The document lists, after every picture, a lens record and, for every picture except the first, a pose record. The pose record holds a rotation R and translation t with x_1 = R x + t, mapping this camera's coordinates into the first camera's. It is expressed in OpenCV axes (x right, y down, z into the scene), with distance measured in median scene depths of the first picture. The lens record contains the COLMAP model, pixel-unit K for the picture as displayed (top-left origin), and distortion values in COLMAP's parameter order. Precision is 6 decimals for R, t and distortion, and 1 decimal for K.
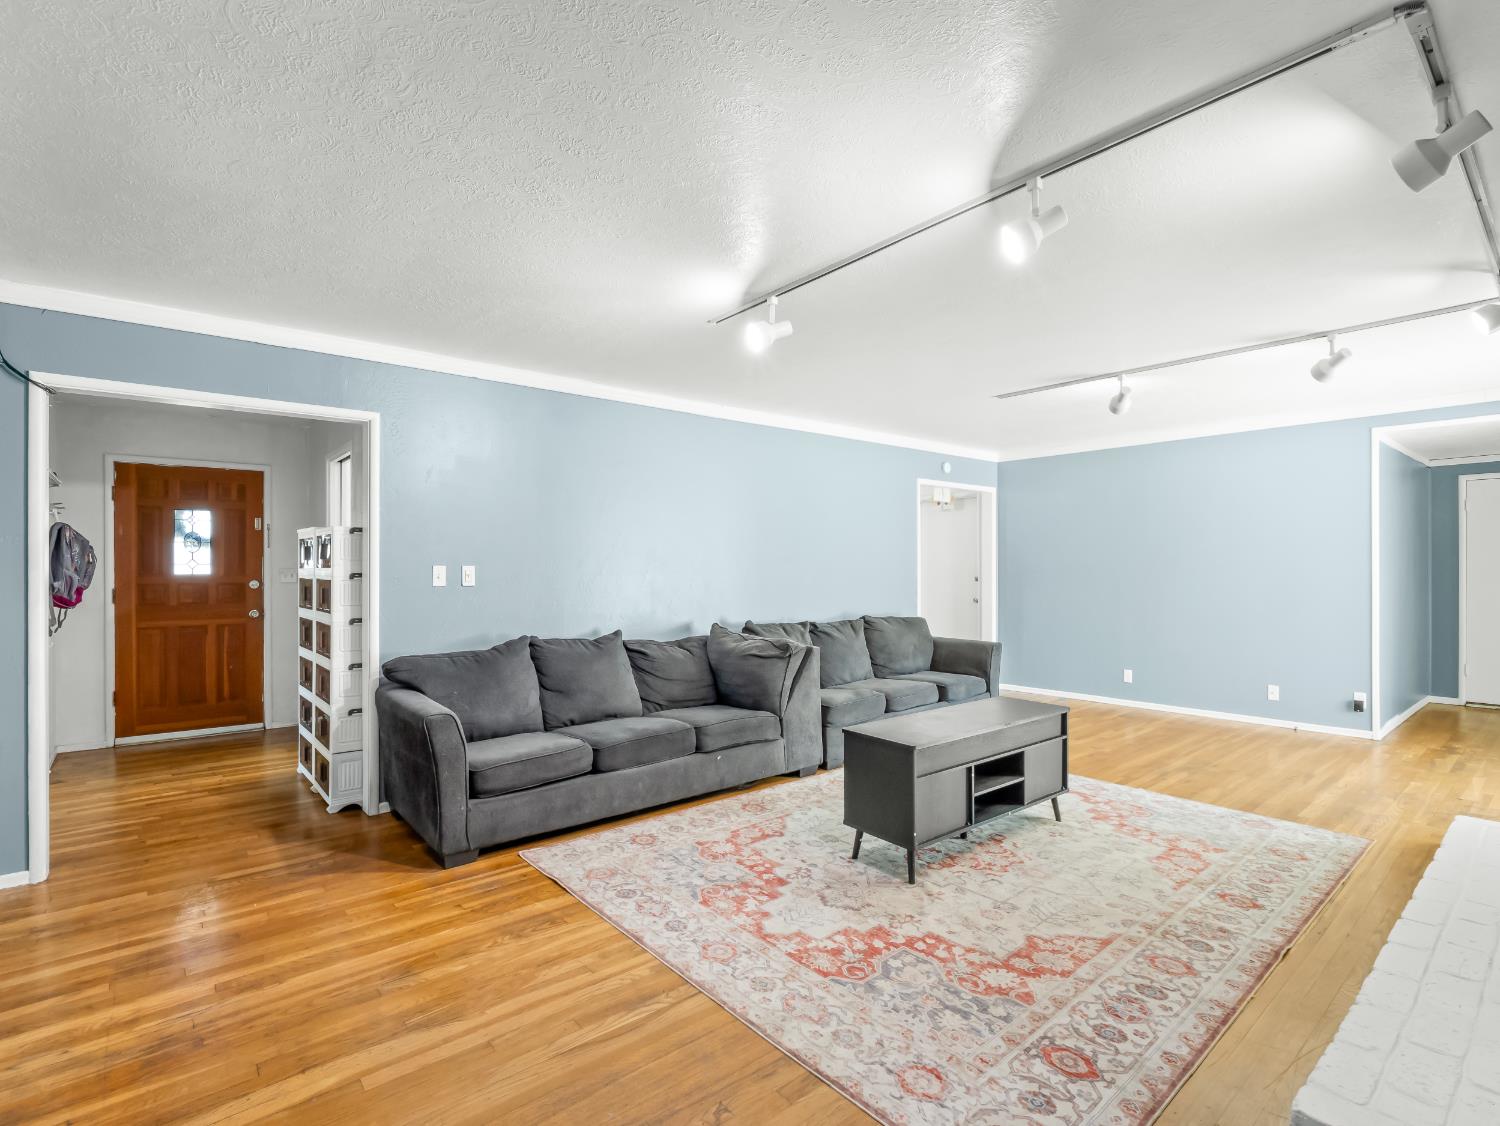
lens RADIAL K [[726.0, 0, 741.9], [0, 726.0, 562.7], [0, 0, 1]] dist [-0.004956, -0.001141]
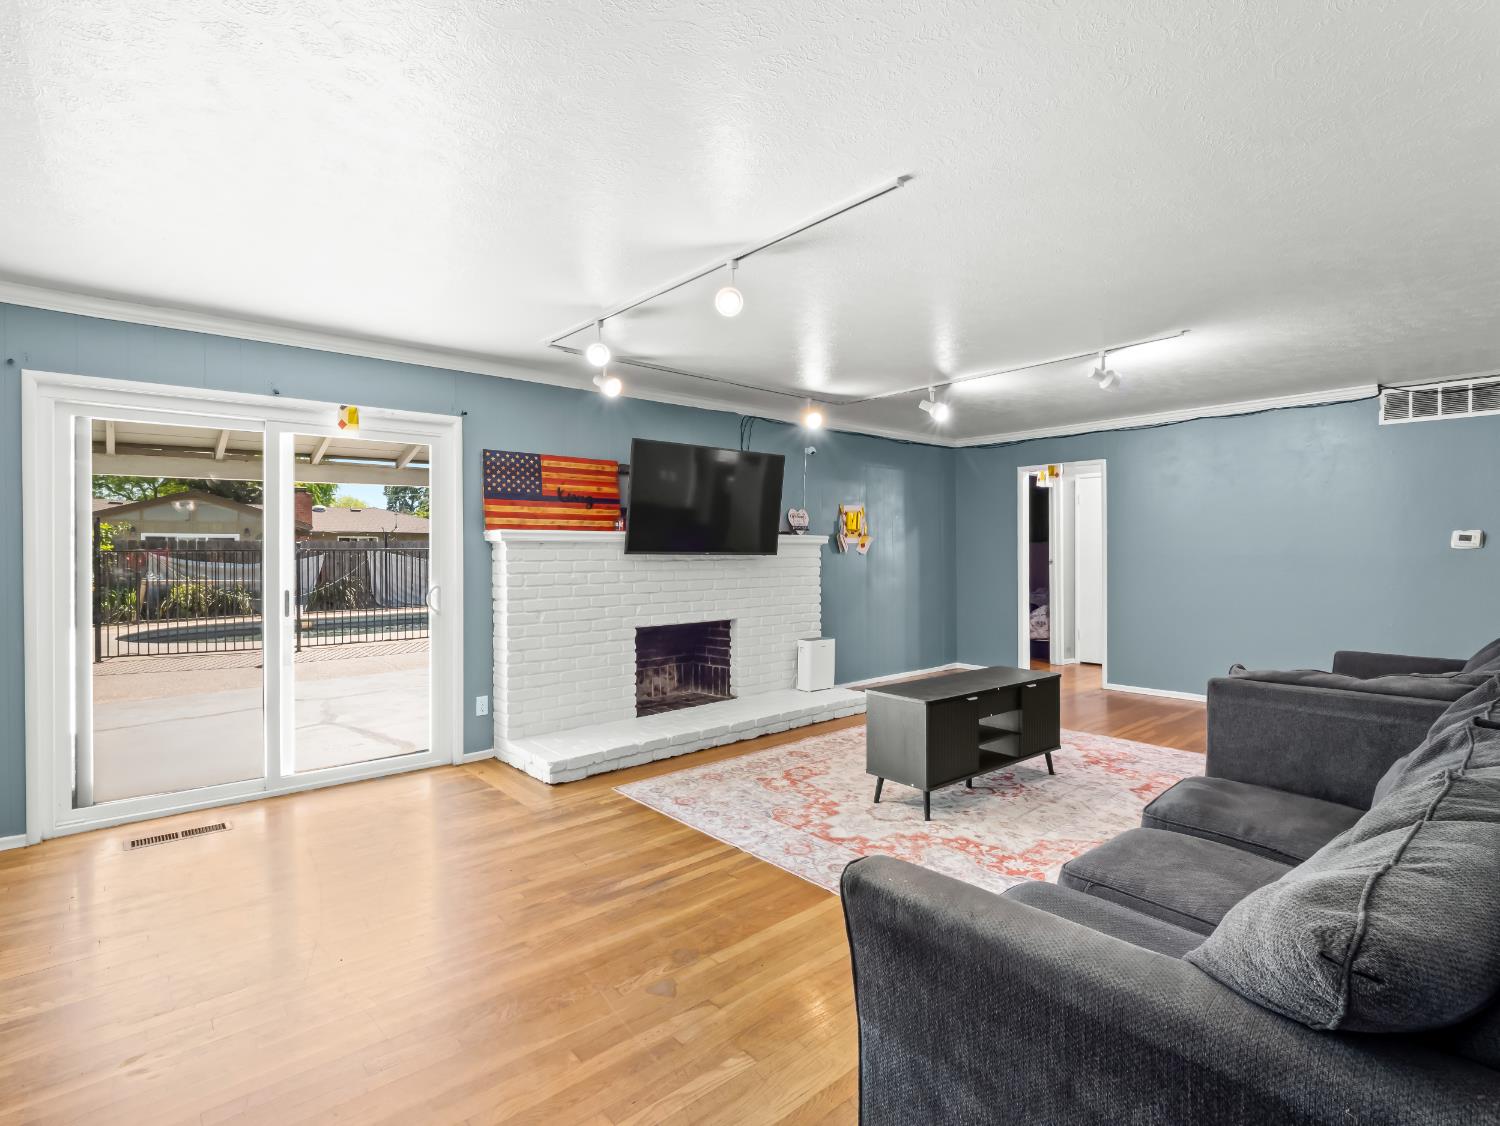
lens RADIAL K [[726.0, 0, 741.9], [0, 726.0, 562.7], [0, 0, 1]] dist [-0.004956, -0.001141]
pose [[-0.999783, 0.015839, -0.013555, 0.667920], [0.015638, 0.999768, 0.014817, 0.004049], [0.013787, 0.014602, -0.999798, 2.121232]]
